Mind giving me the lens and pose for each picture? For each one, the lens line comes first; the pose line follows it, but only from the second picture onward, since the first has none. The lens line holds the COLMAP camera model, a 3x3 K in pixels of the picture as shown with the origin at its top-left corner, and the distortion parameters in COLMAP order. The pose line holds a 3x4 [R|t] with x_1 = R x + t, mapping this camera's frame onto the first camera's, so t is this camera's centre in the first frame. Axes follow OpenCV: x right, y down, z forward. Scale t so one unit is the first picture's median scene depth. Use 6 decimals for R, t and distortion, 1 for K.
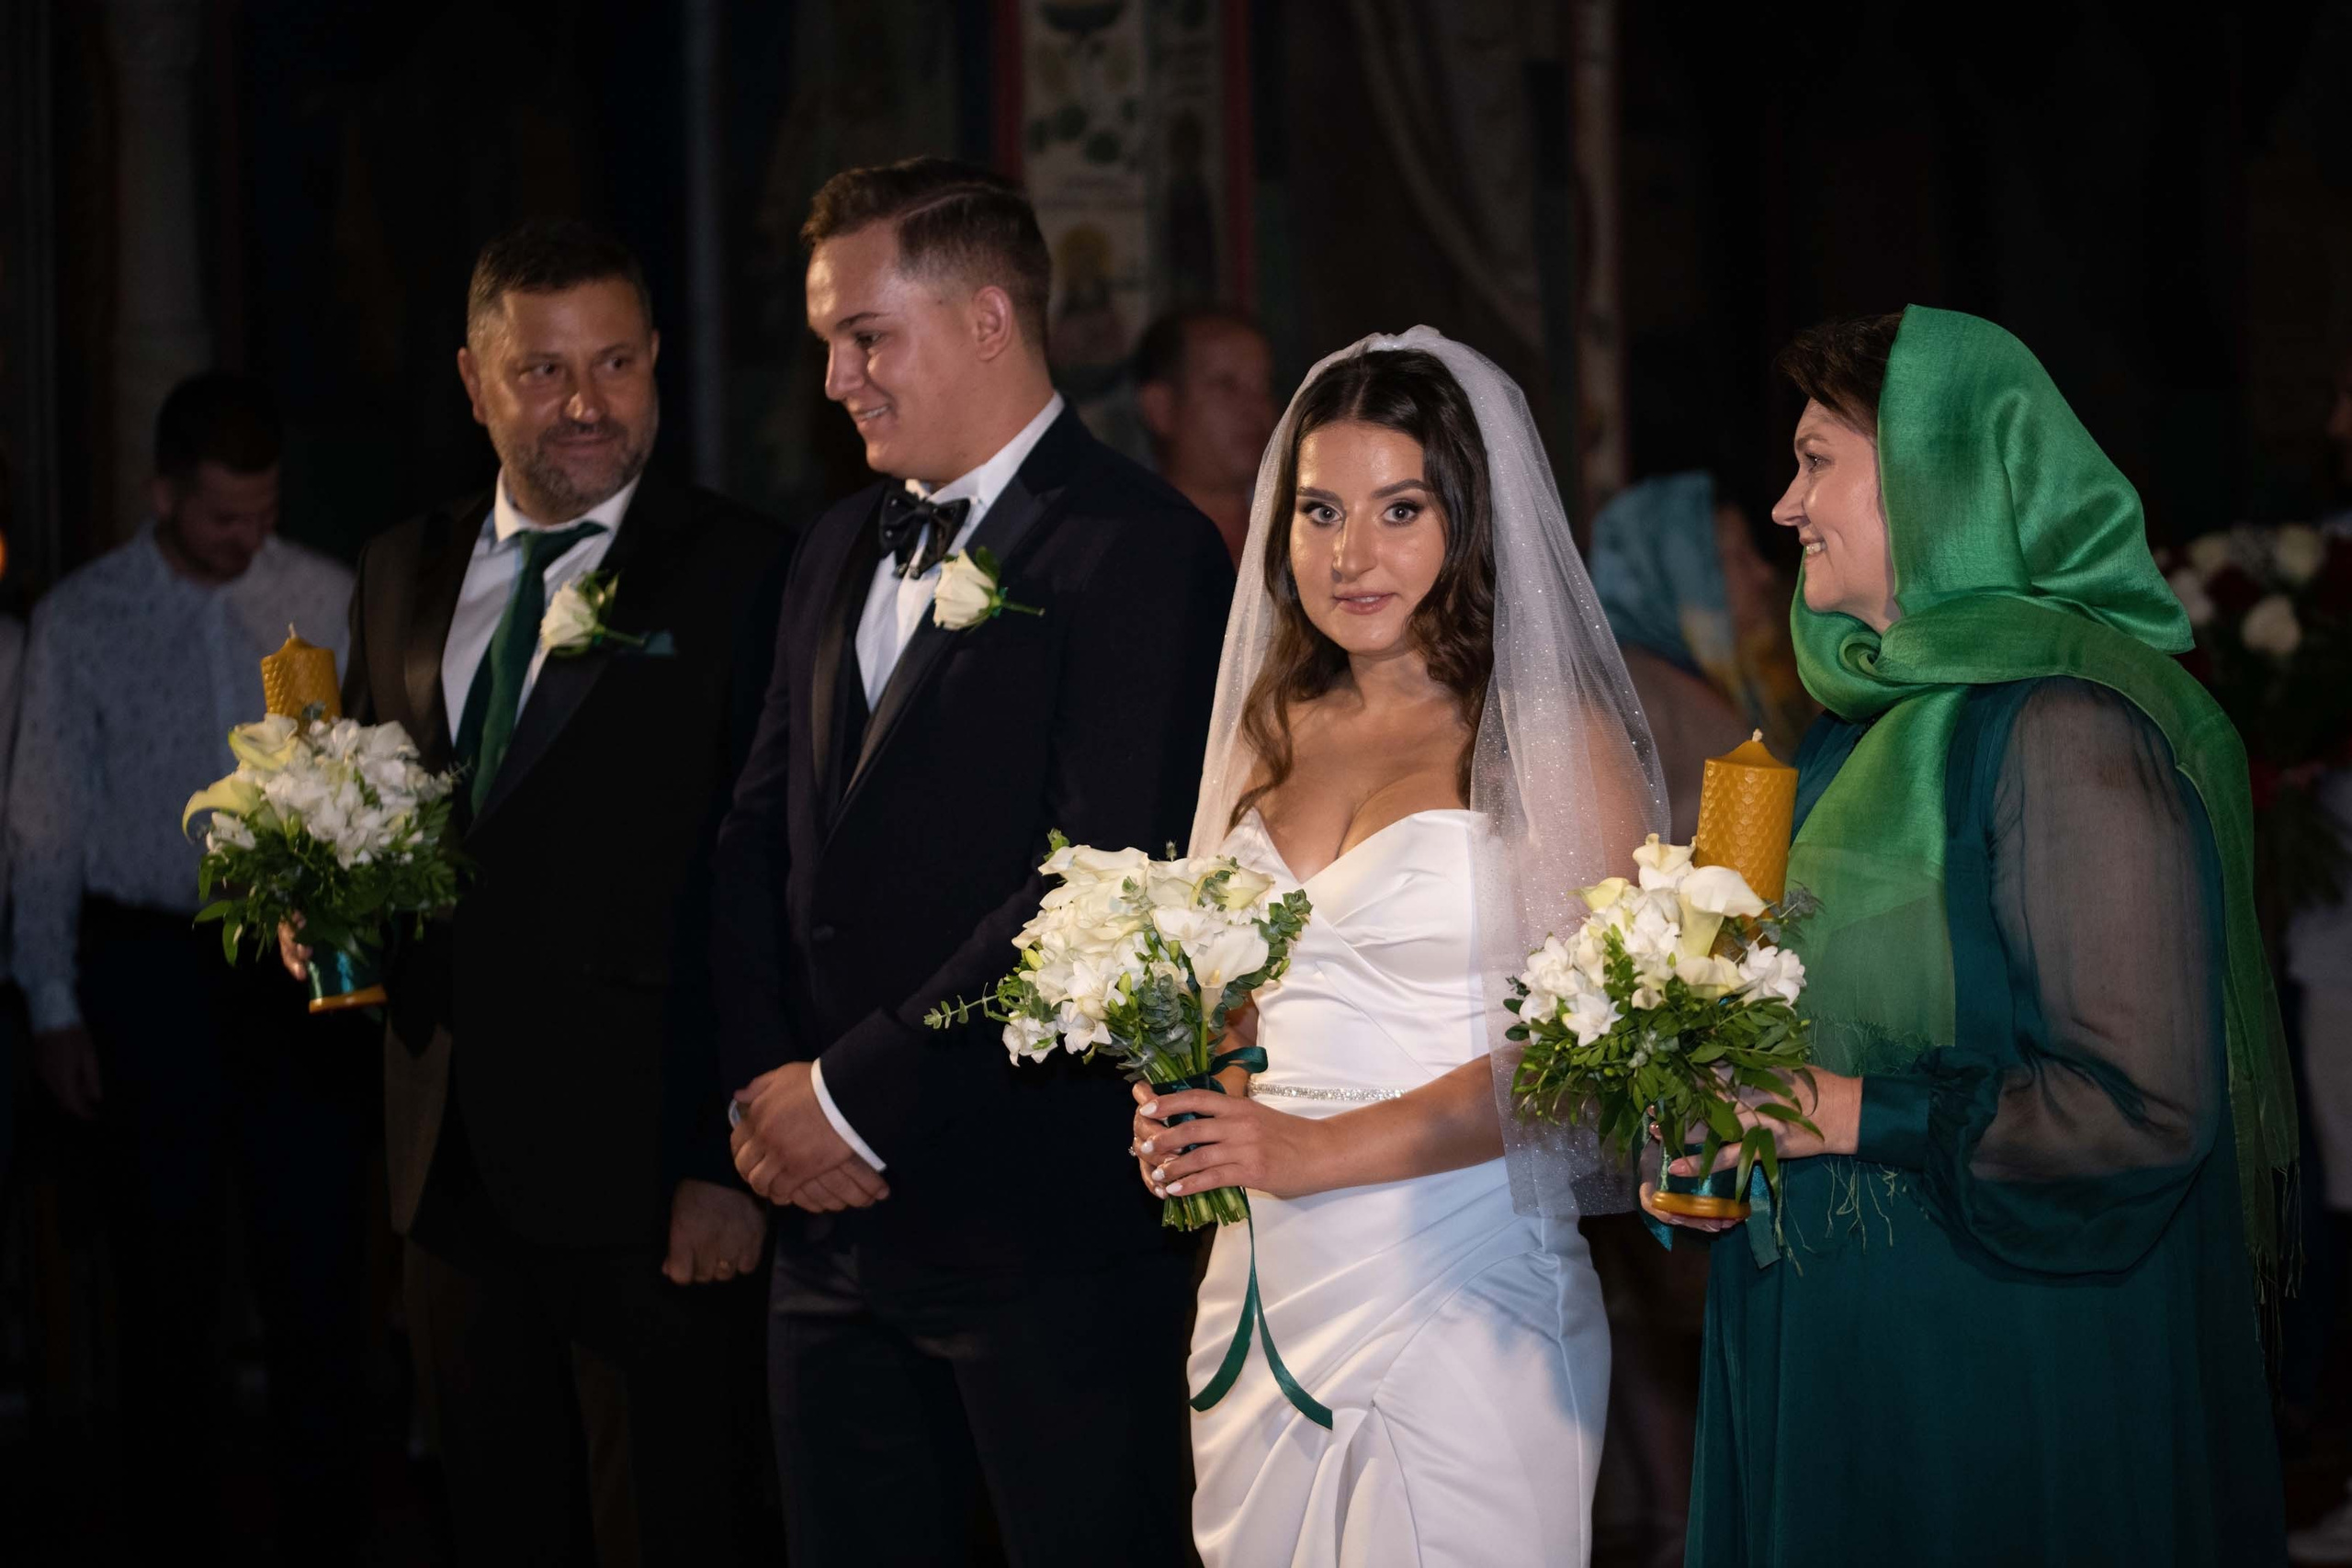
lens RADIAL K [[7299.9, 0, 1177.5], [0, 7299.9, 783.3], [0, 0, 1]] dist [-0.084639, 0.000000]
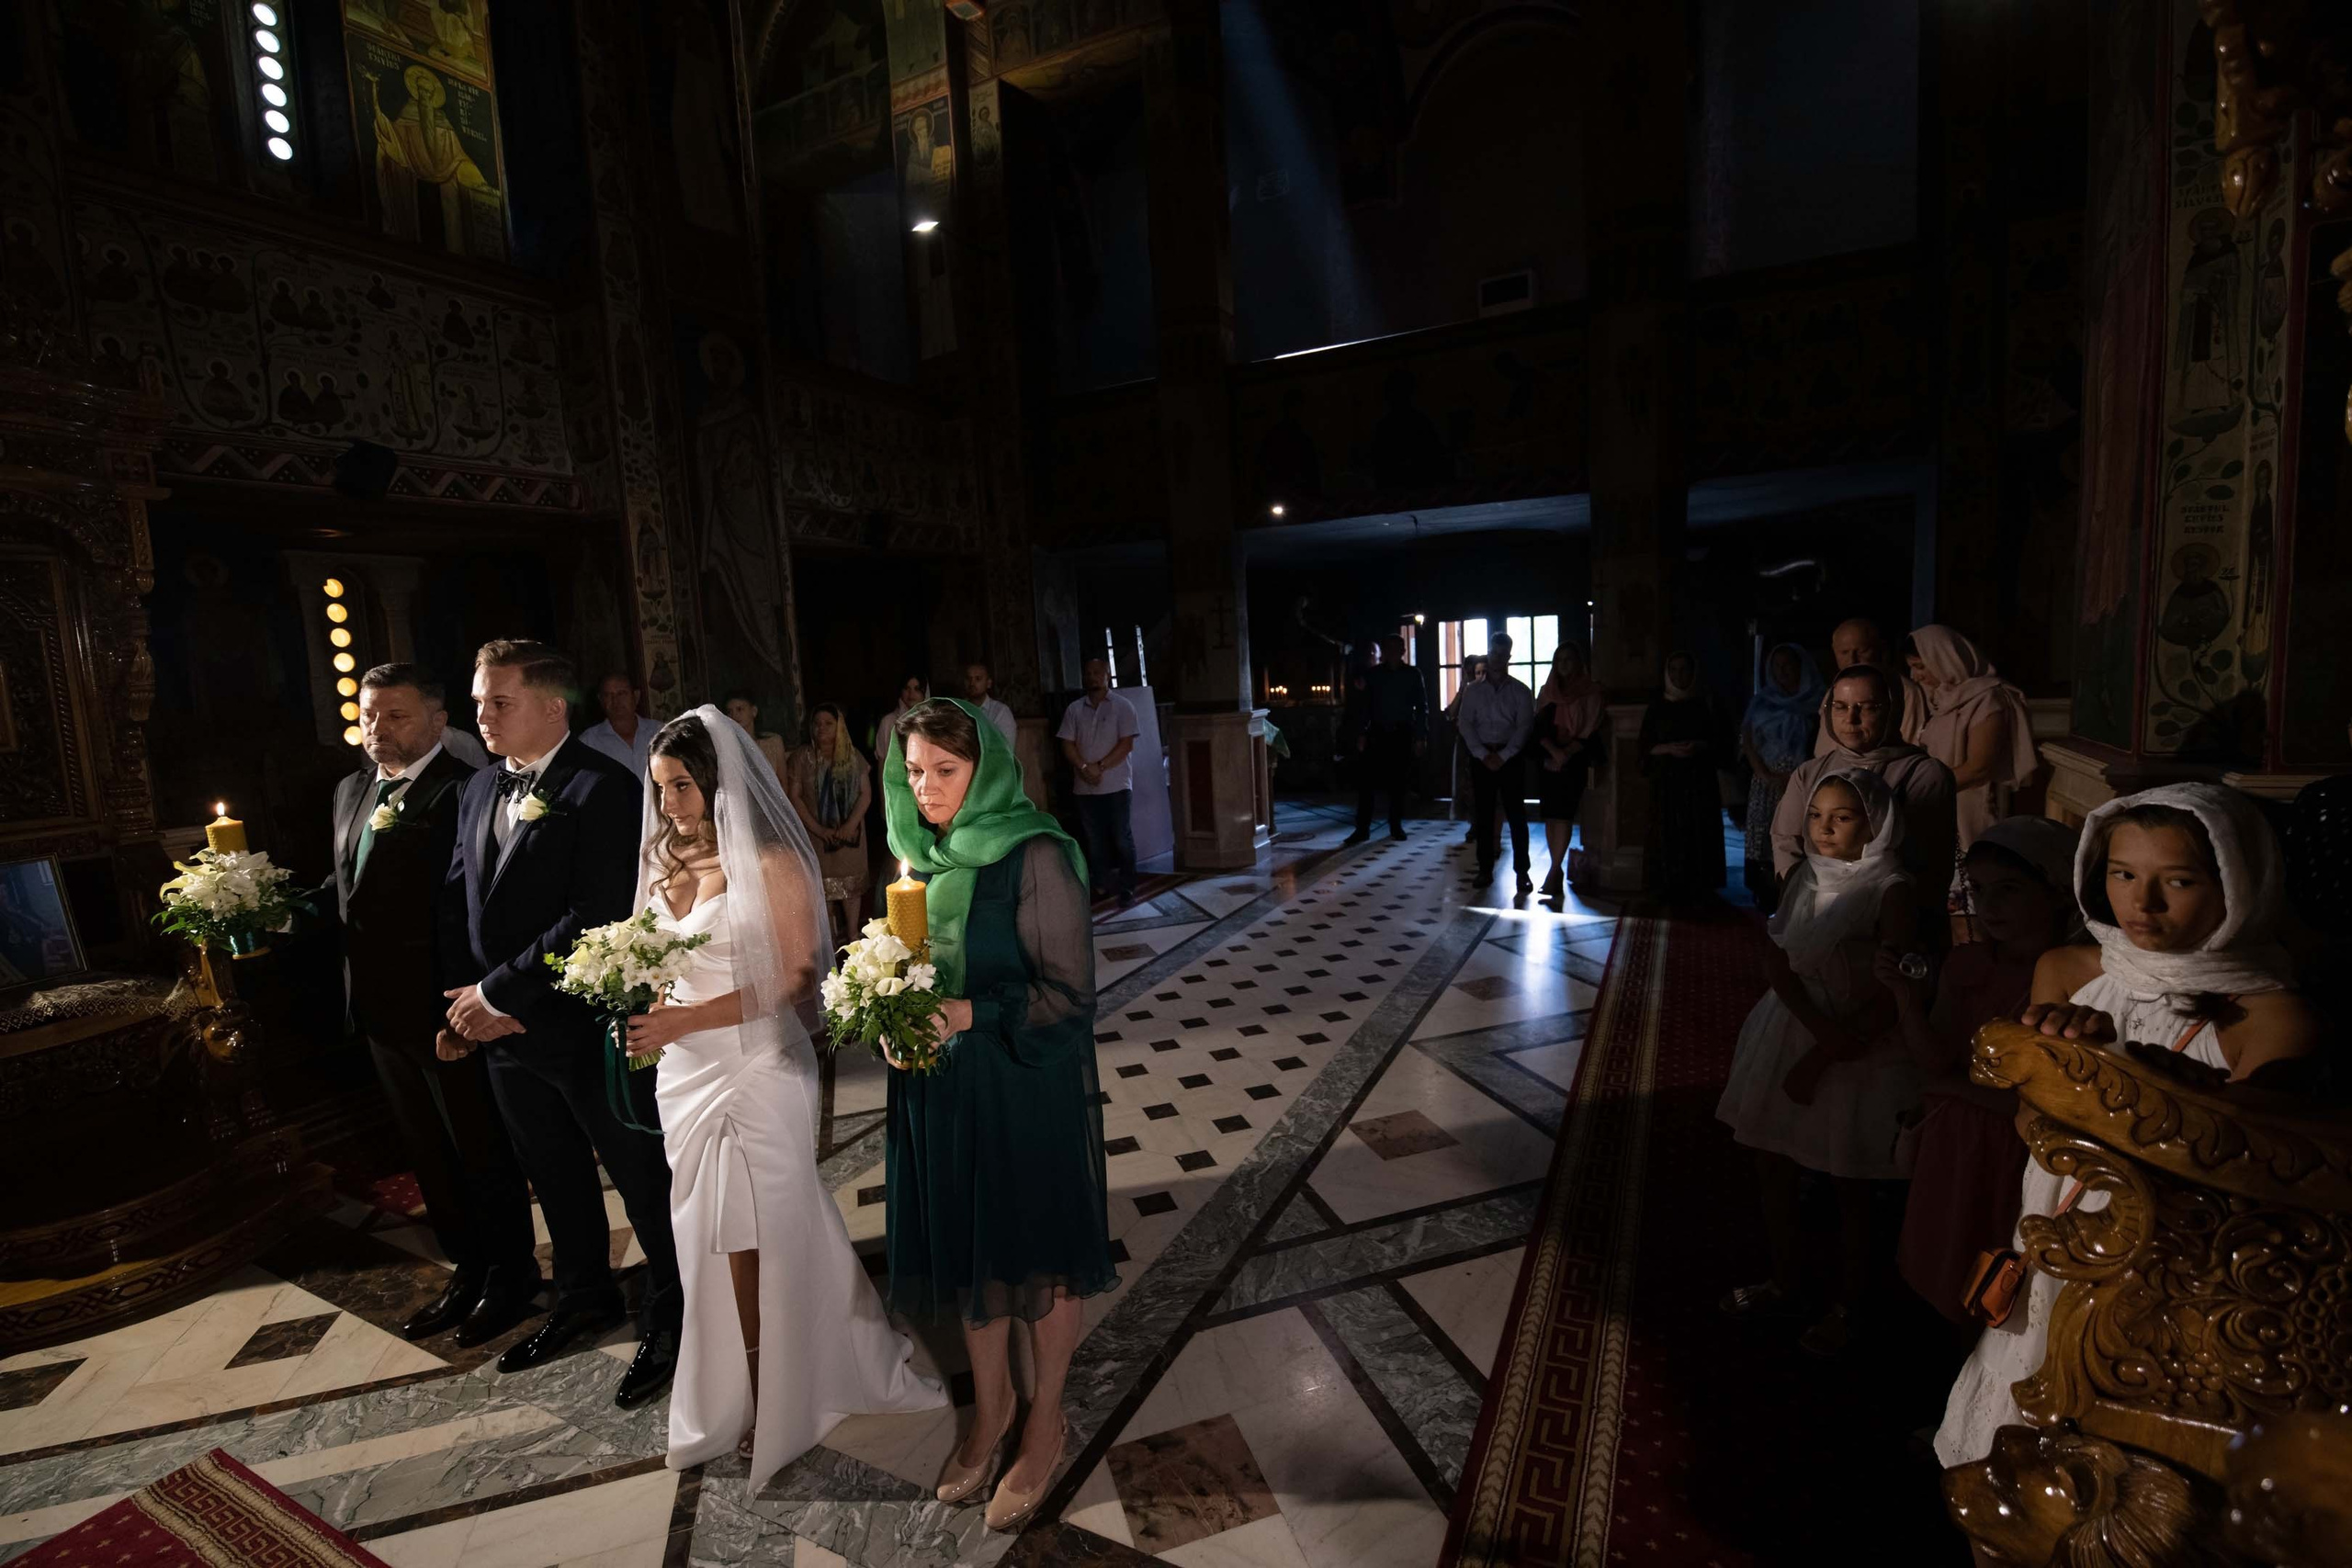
lens RADIAL K [[1009.3, 0, 1186.3], [0, 1009.3, 781.1], [0, 0, 1]] dist [-0.021376, -0.003320]
pose [[0.912612, -0.073281, 0.402206, 0.038771], [0.044519, 0.995767, 0.080411, -0.051874], [-0.406396, -0.055478, 0.912011, 0.562506]]
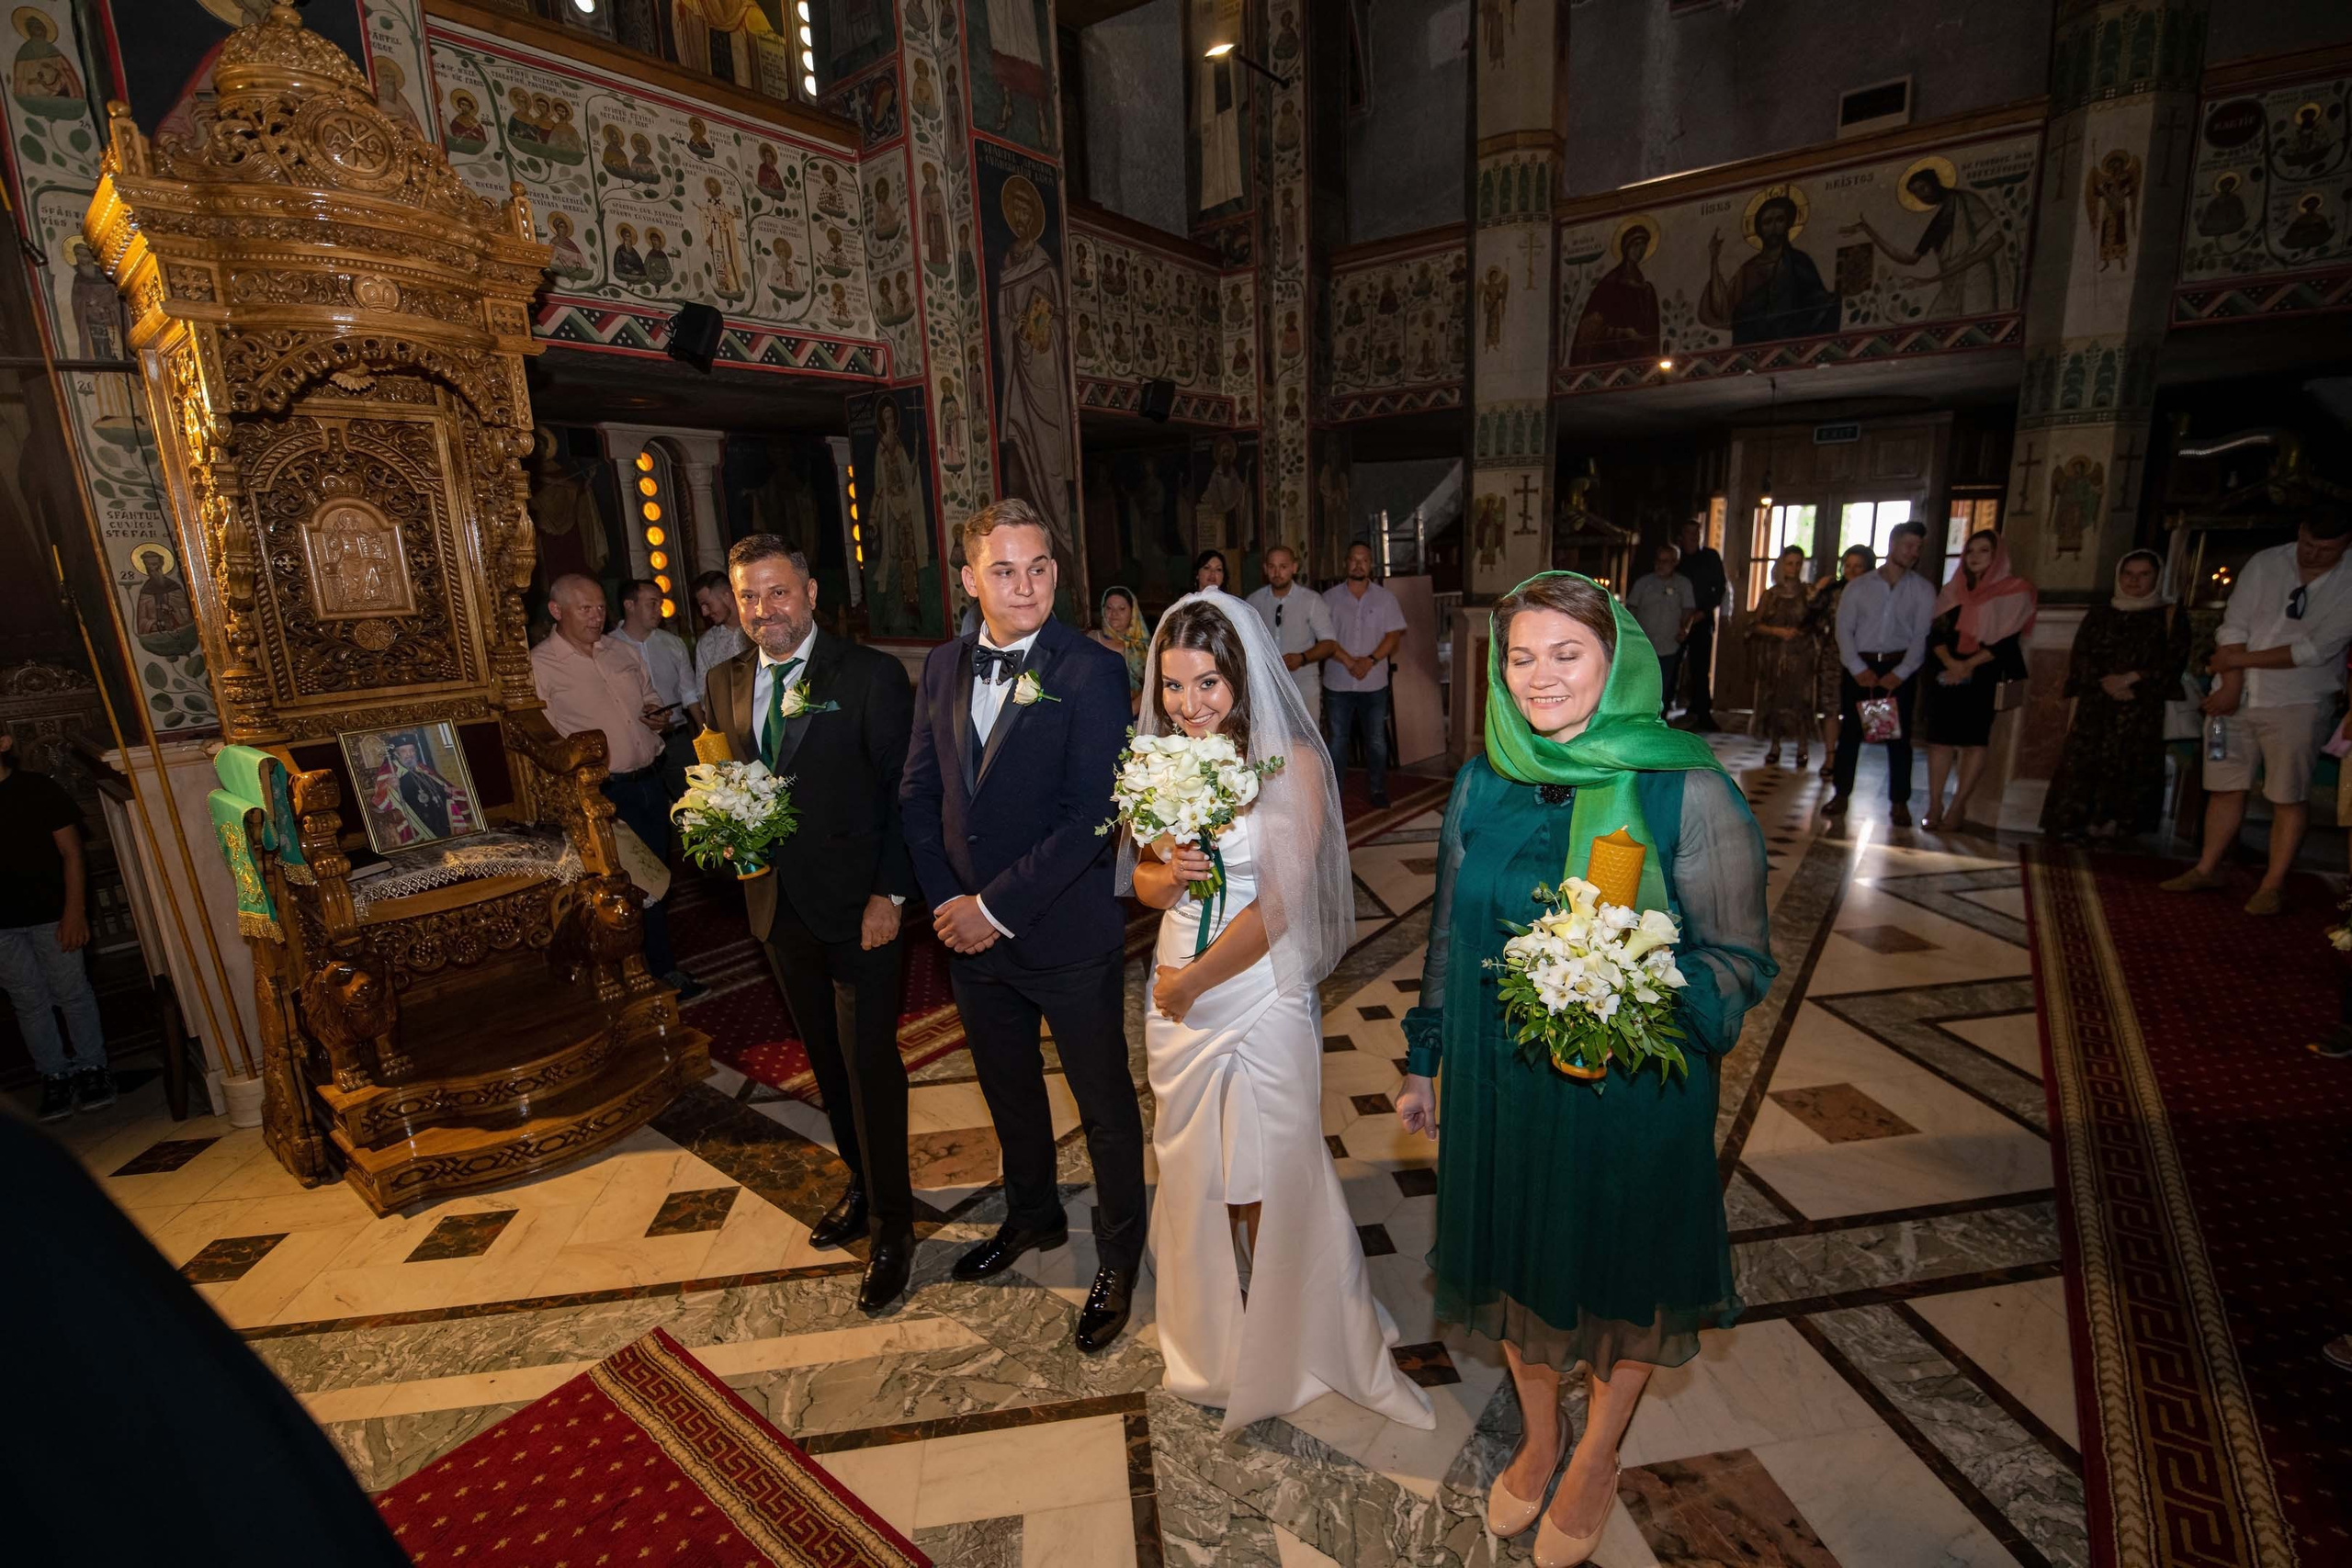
lens RADIAL K [[1009.3, 0, 1188.0], [0, 1009.3, 792.8], [0, 0, 1]] dist [-0.021376, -0.003320]
pose [[0.972958, -0.065318, 0.221555, -0.033722], [0.022476, 0.981404, 0.190633, -0.052442], [-0.229886, -0.180498, 0.956333, 0.652730]]
